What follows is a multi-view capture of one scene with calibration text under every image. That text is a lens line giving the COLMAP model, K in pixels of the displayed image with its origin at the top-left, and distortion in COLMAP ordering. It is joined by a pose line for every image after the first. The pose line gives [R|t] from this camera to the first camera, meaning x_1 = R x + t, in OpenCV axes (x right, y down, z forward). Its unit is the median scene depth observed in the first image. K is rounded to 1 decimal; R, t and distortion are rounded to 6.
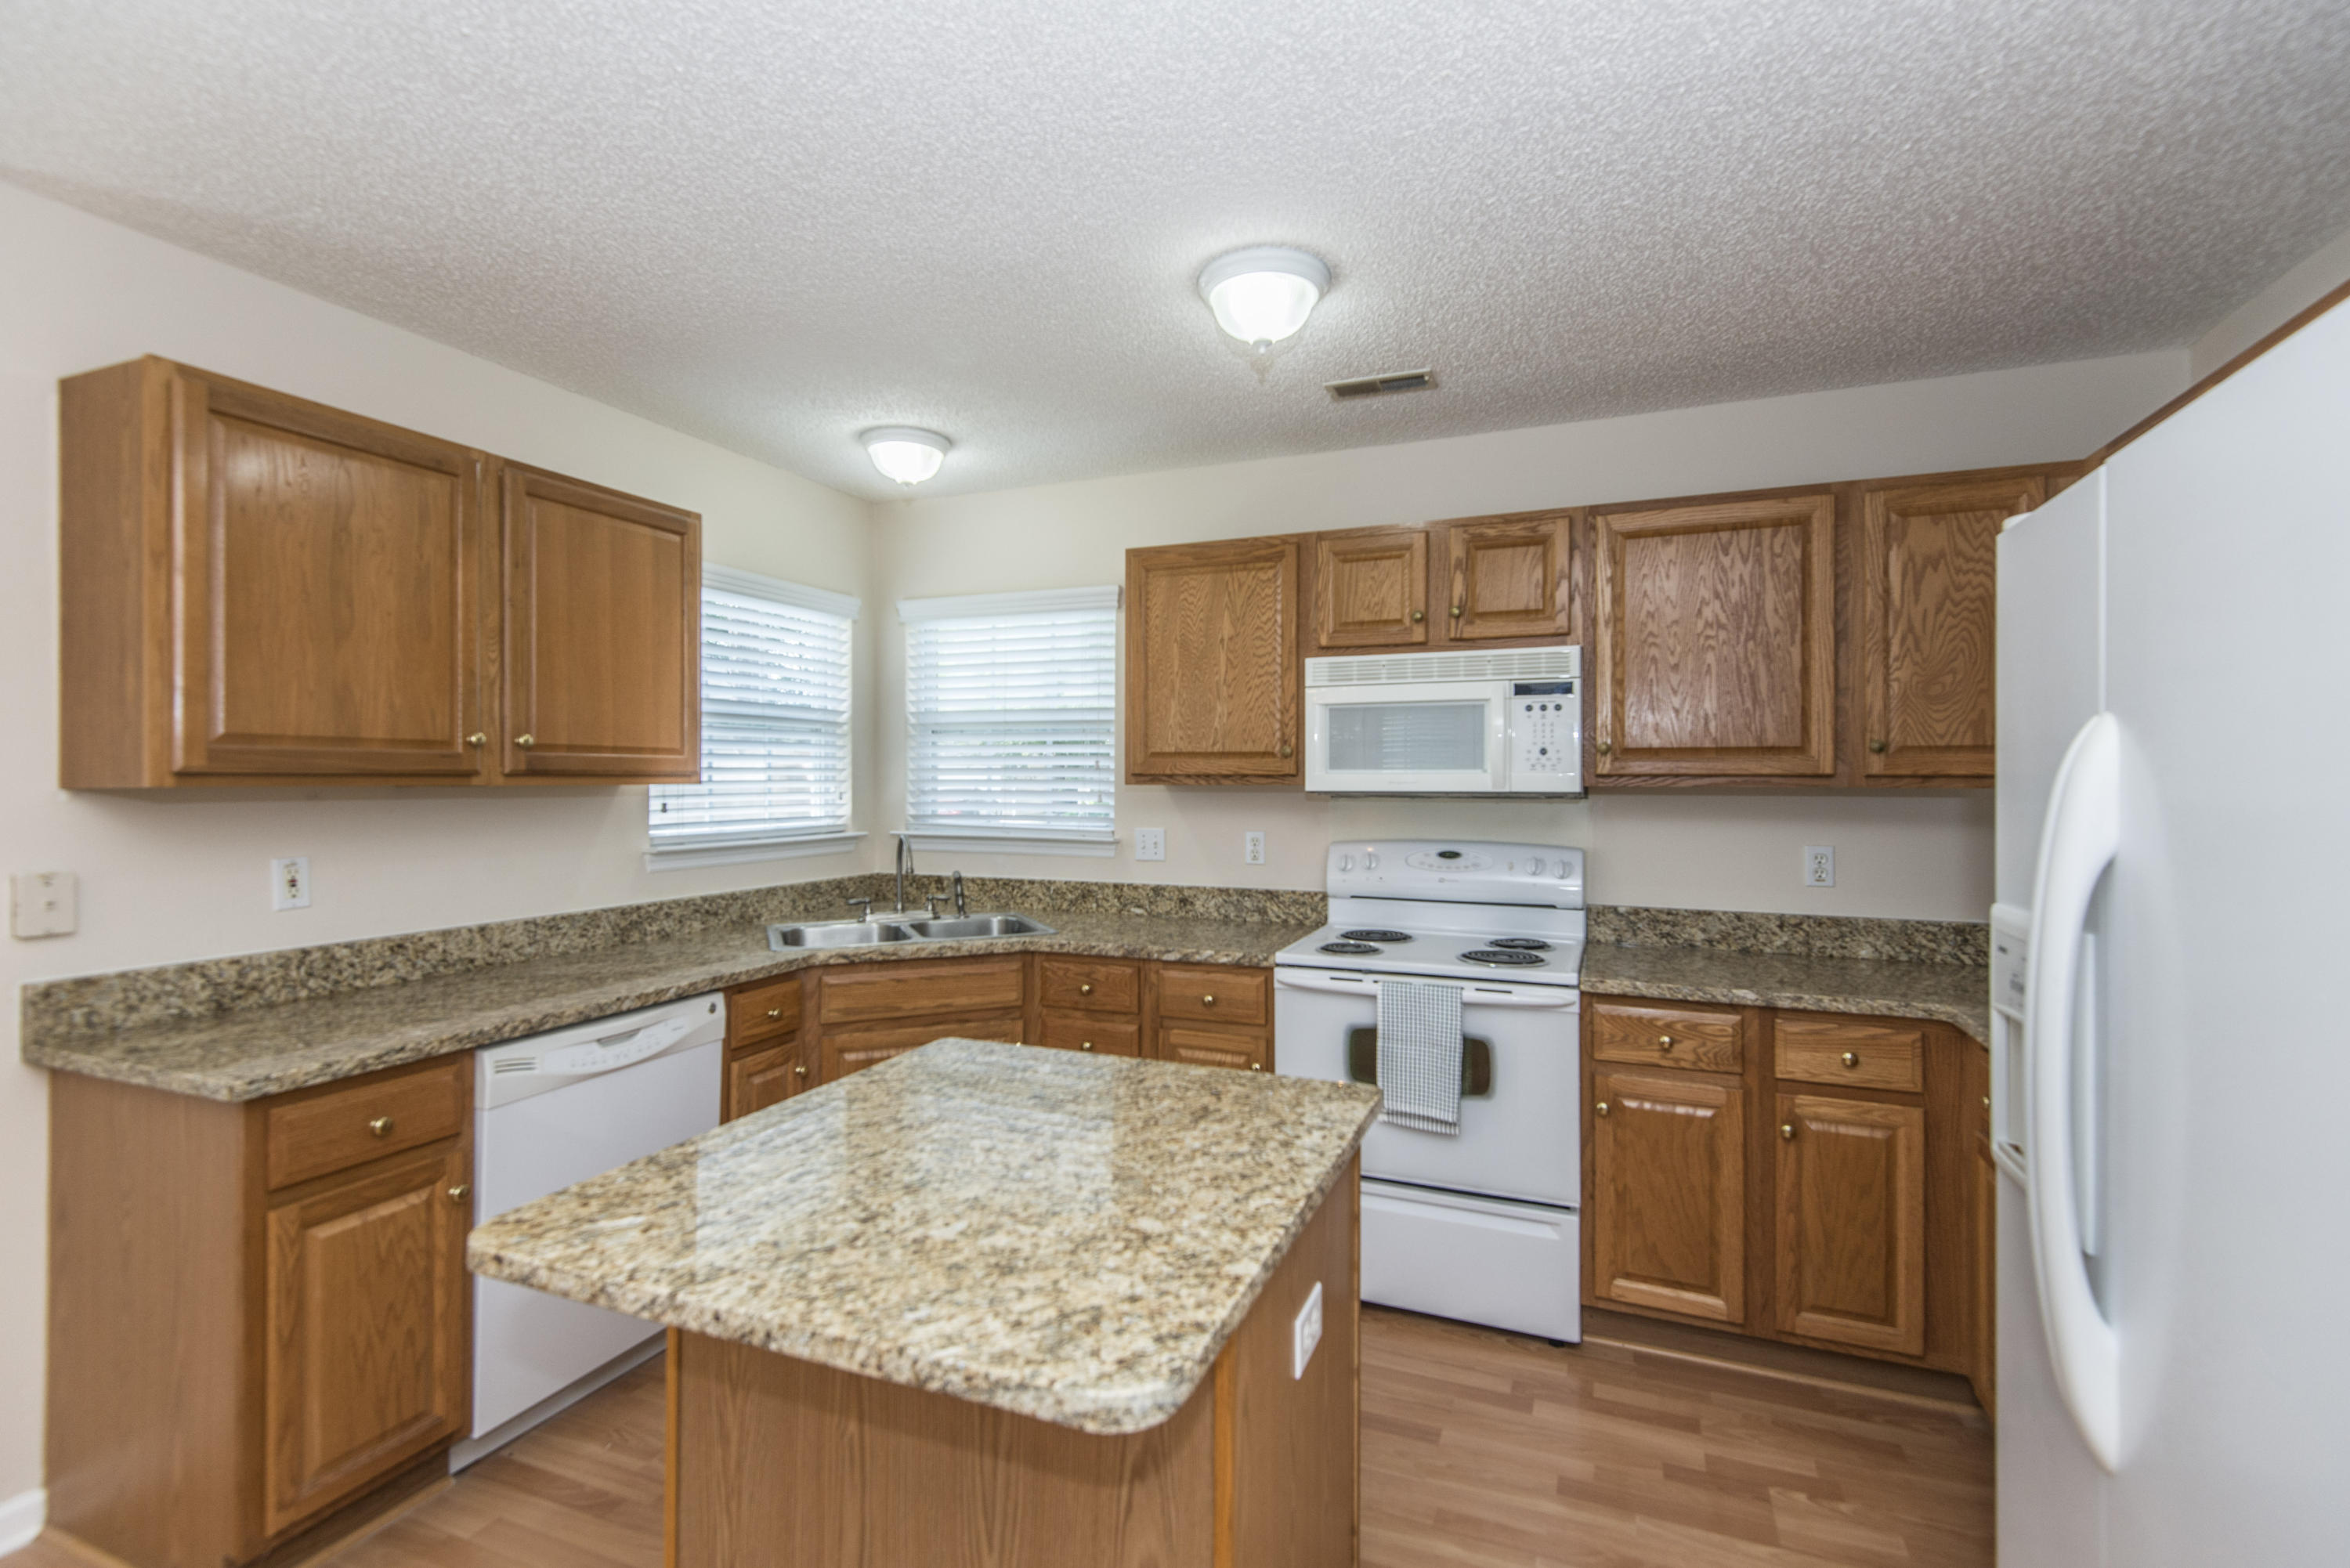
lens RADIAL K [[1060.5, 0, 1169.7], [0, 1060.5, 774.1], [0, 0, 1]] dist [0.039465, -0.021655]
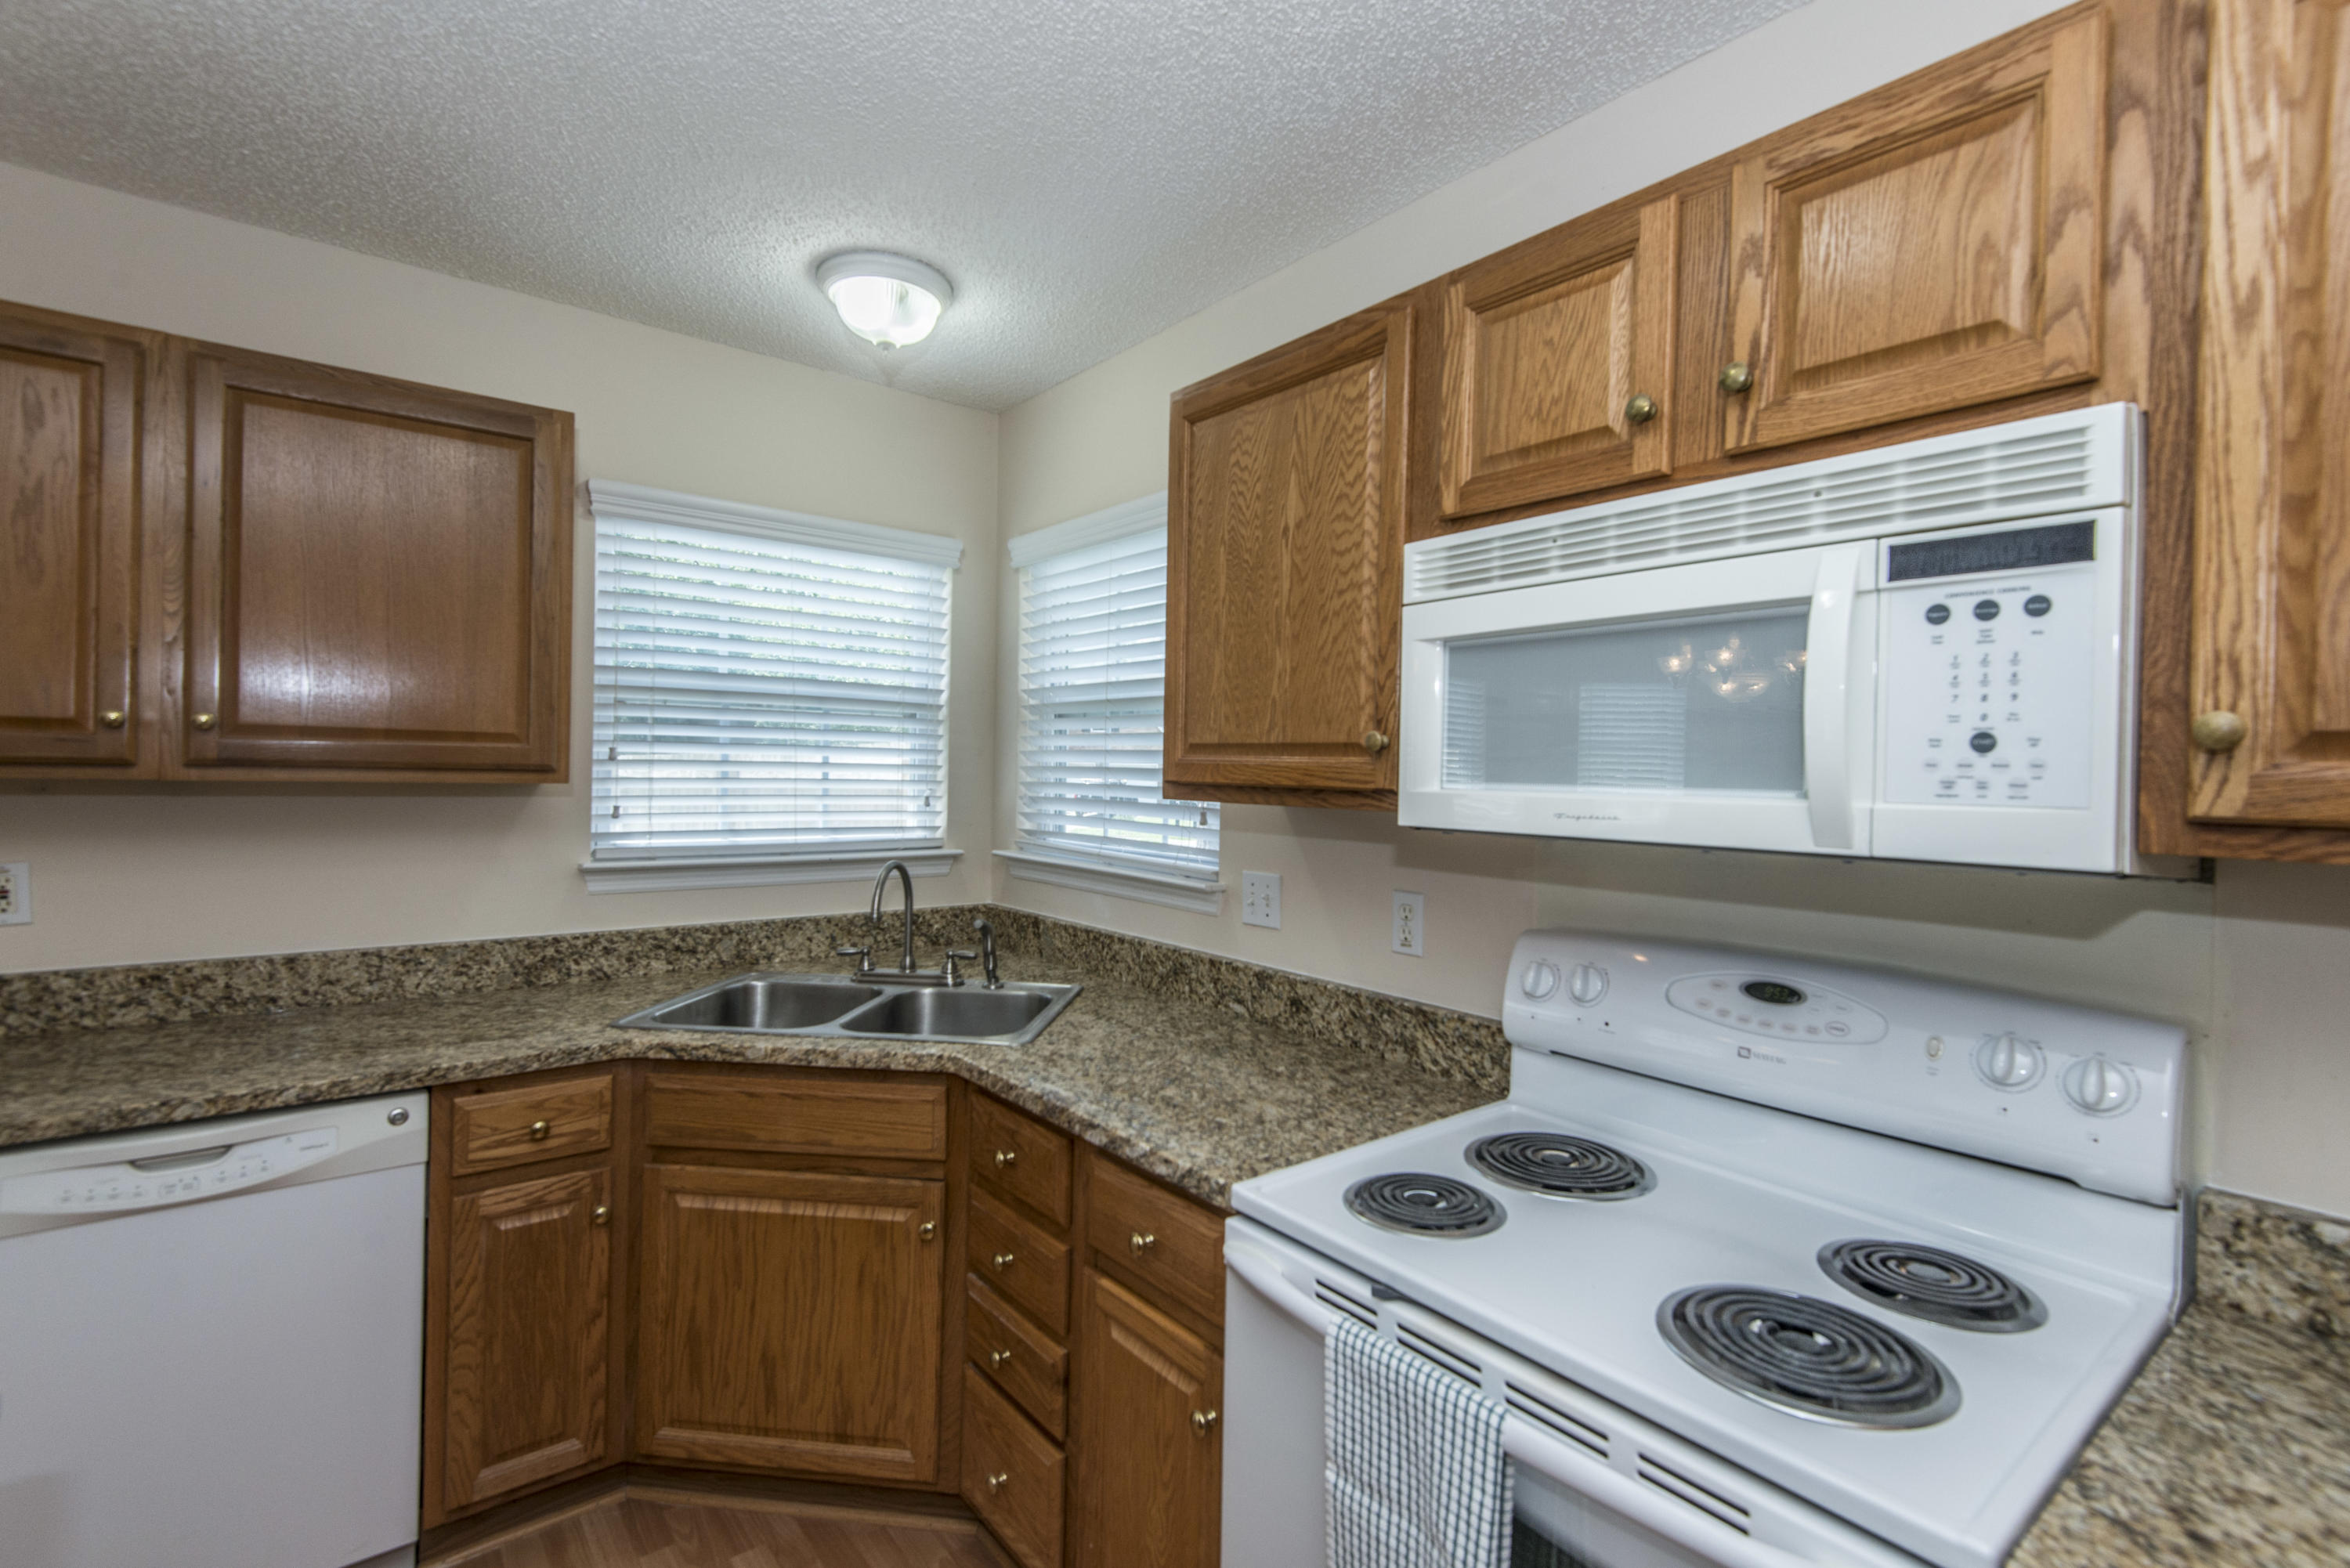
lens RADIAL K [[1060.5, 0, 1169.7], [0, 1060.5, 774.1], [0, 0, 1]] dist [0.039465, -0.021655]
pose [[0.874999, 0.018564, -0.483768, 0.277576], [-0.018060, 0.999821, 0.005702, -0.008180], [0.483787, 0.003747, 0.875178, 0.557410]]
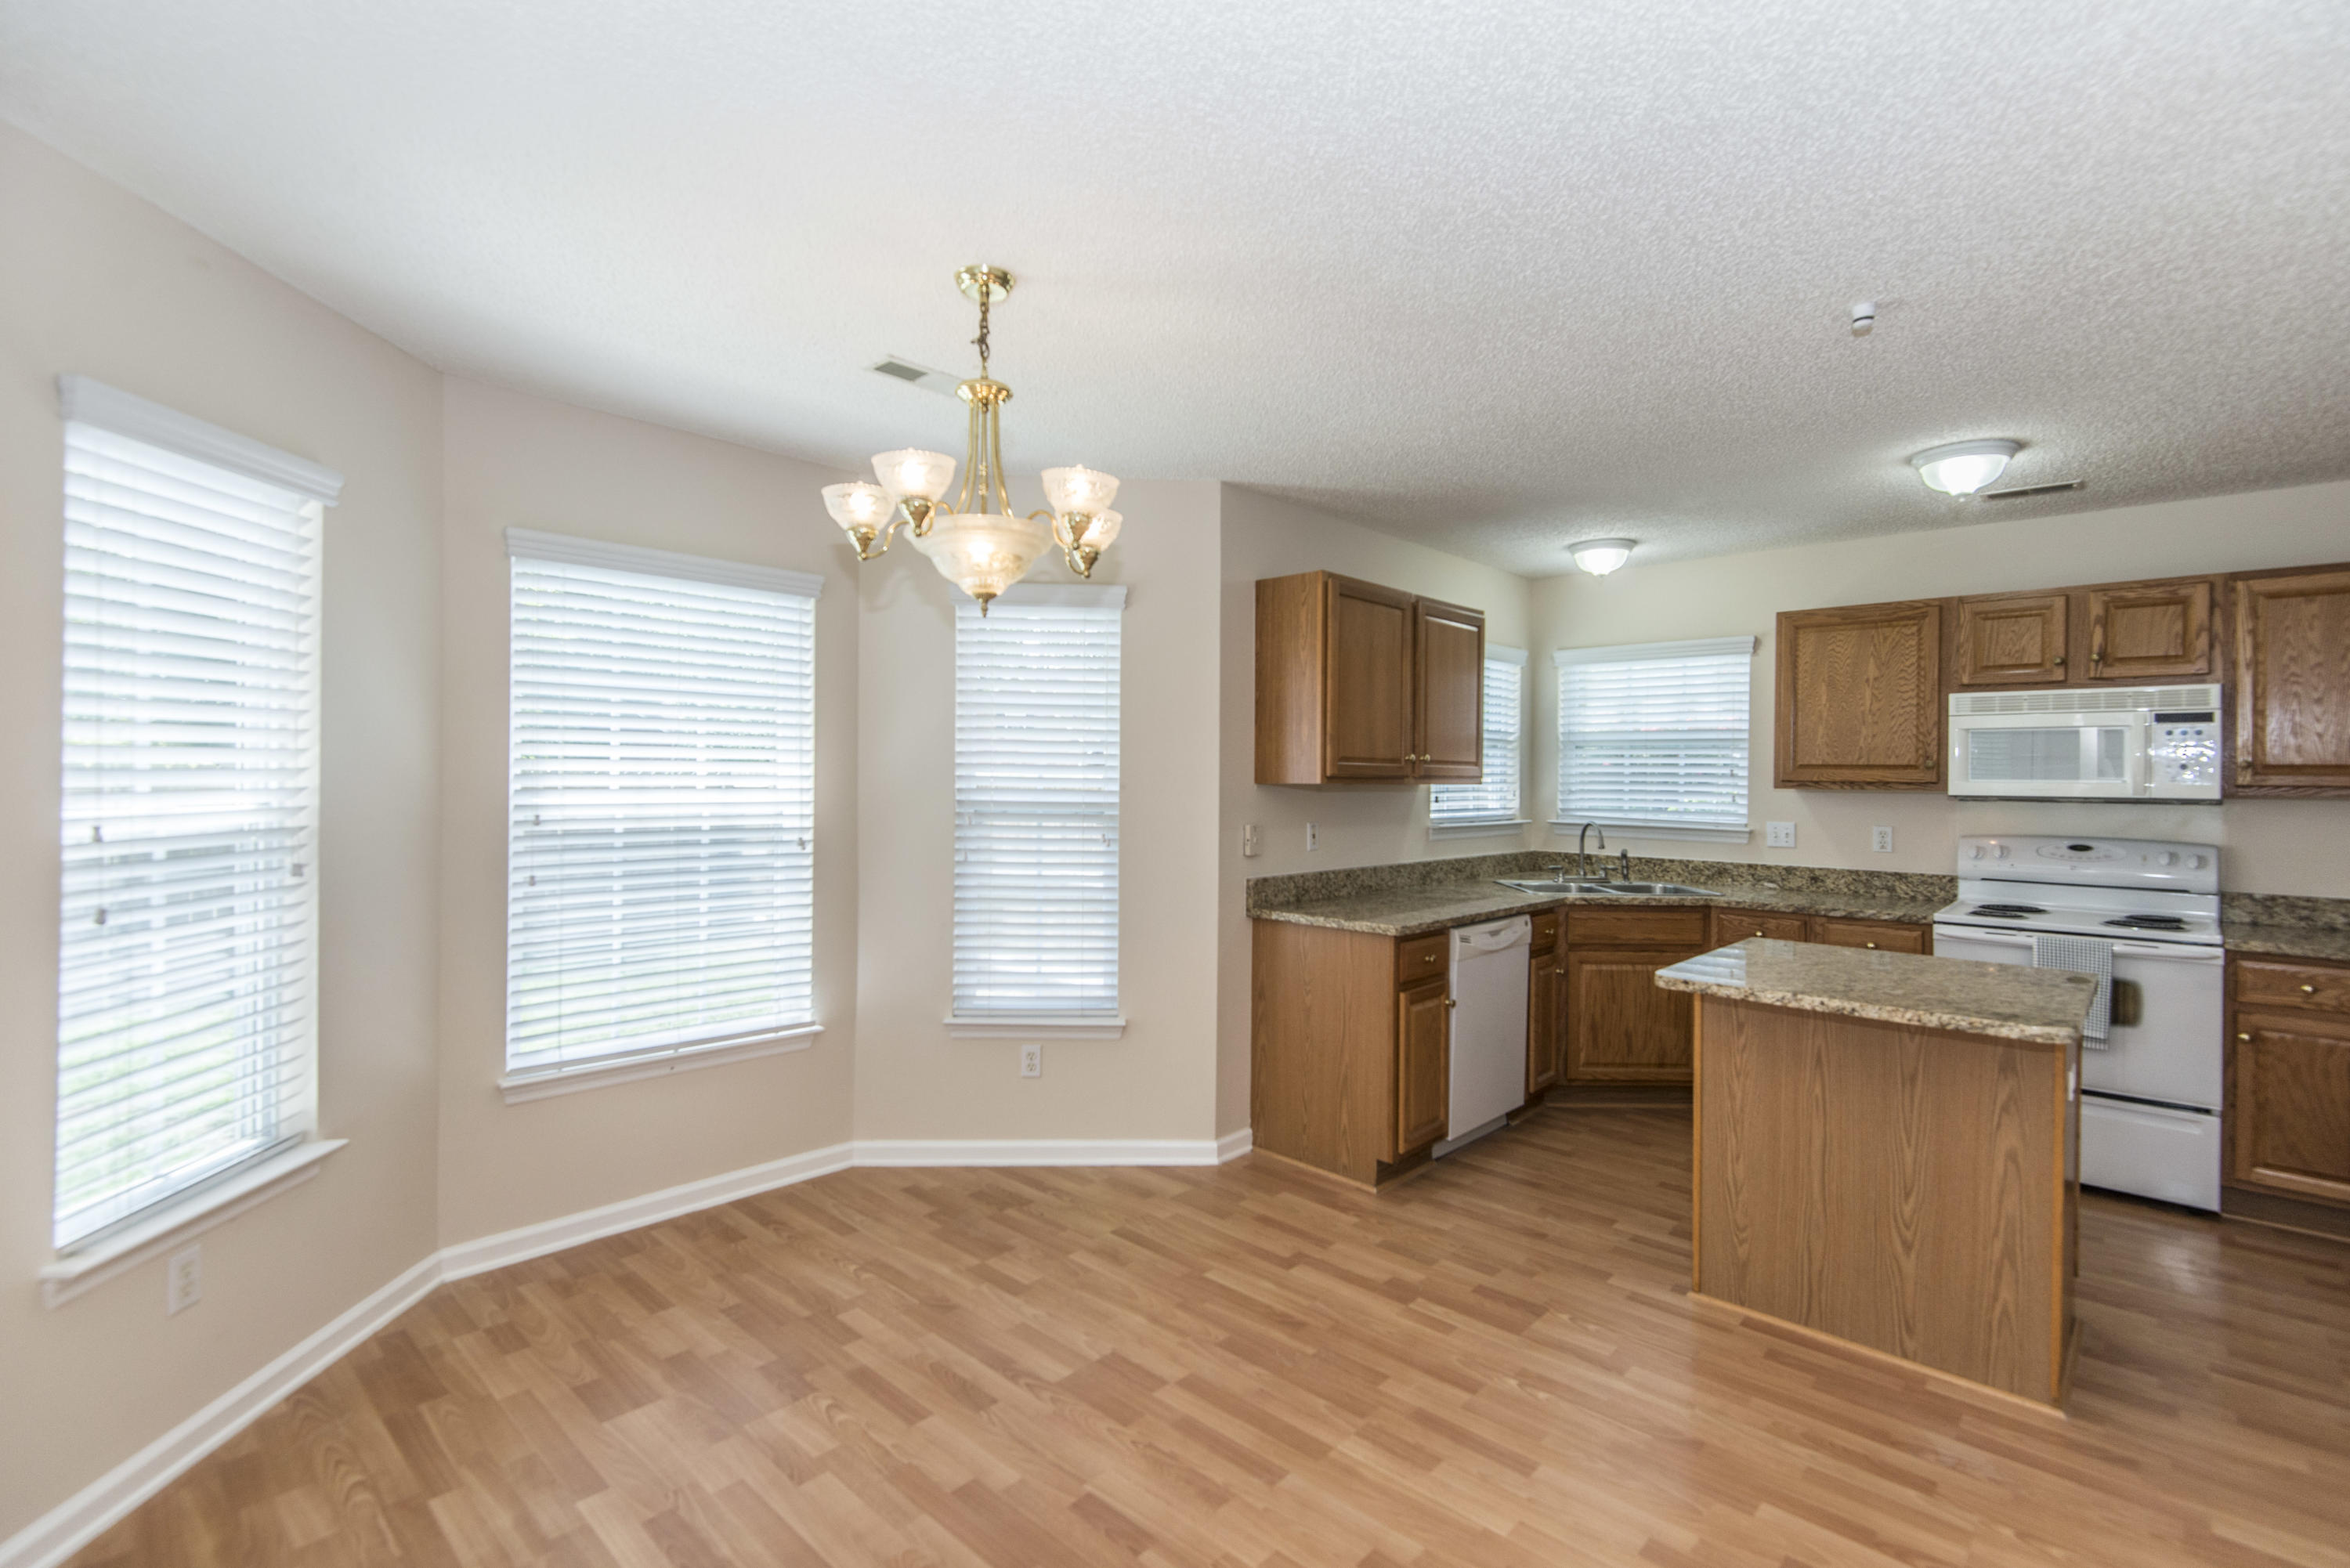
lens RADIAL K [[1068.9, 0, 1173.3], [0, 1068.9, 772.5], [0, 0, 1]] dist [0.023557, -0.010978]
pose [[0.937906, 0.008574, -0.346783, -0.321598], [-0.010277, 0.999942, -0.003072, 0.002059], [0.346737, 0.006445, 0.937940, -0.610517]]
